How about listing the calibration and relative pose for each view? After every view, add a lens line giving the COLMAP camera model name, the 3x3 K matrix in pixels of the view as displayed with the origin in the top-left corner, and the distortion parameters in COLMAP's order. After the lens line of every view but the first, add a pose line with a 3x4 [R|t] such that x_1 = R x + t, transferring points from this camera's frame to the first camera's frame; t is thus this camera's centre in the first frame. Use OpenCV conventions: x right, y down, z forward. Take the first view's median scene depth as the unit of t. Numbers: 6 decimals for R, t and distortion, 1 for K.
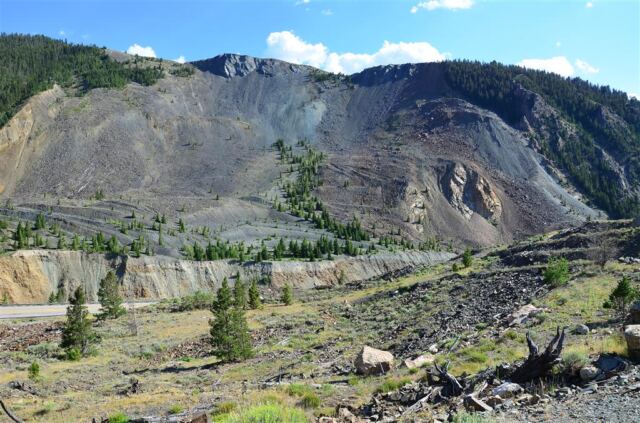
lens RADIAL K [[497.3, 0, 319.2], [0, 497.3, 211.1], [0, 0, 1]] dist [-0.075407, 0.023796]
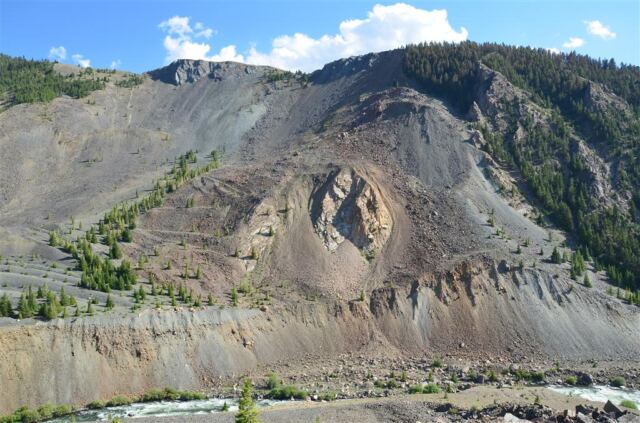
lens RADIAL K [[497.3, 0, 320.3], [0, 497.3, 213.5], [0, 0, 1]] dist [-0.075407, 0.023796]
pose [[0.991901, -0.029192, -0.123615, 0.264357], [0.026066, 0.999300, -0.026829, -0.011529], [0.124312, 0.023389, 0.991968, 0.231527]]
